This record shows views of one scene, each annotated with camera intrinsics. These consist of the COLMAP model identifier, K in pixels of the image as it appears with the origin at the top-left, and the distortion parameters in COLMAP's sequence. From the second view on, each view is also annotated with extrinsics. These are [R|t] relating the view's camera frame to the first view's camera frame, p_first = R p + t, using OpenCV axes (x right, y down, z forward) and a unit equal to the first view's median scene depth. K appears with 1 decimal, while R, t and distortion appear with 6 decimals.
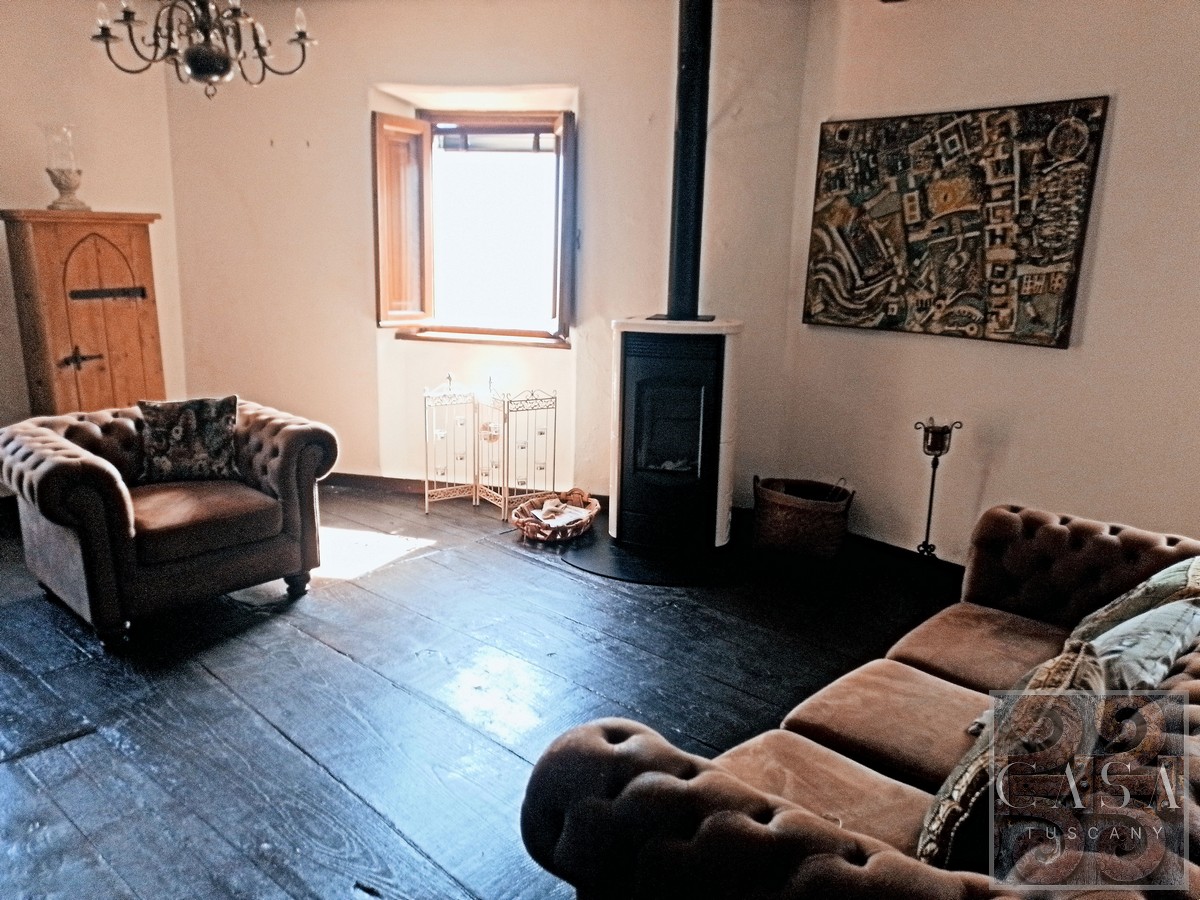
lens RADIAL K [[888.2, 0, 591.0], [0, 888.2, 445.0], [0, 0, 1]] dist [0.101717, -0.120569]
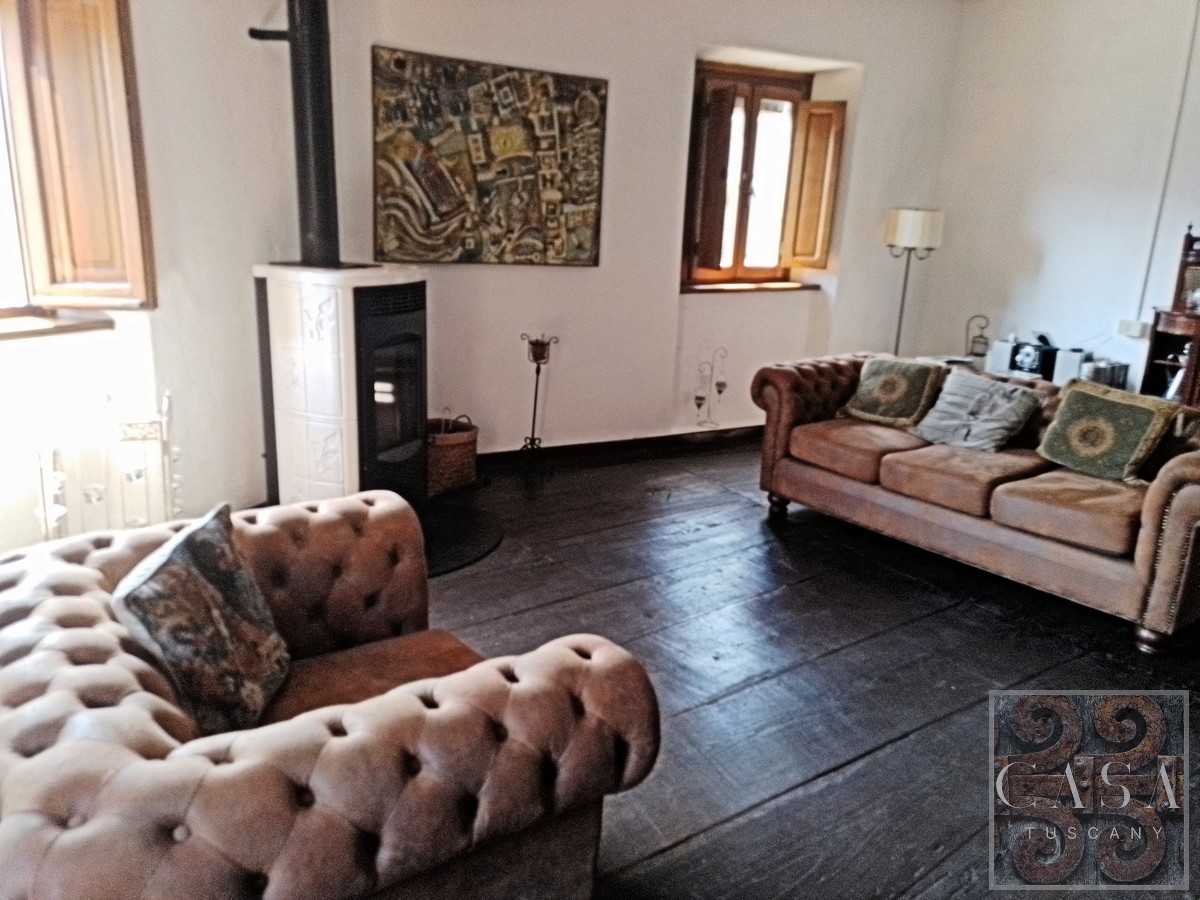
lens RADIAL K [[888.2, 0, 591.0], [0, 888.2, 445.0], [0, 0, 1]] dist [0.101717, -0.120569]
pose [[0.200945, -0.266133, 0.942759, -0.754658], [0.172871, 0.956919, 0.233283, -0.151160], [-0.964229, 0.116098, 0.238295, 0.656290]]
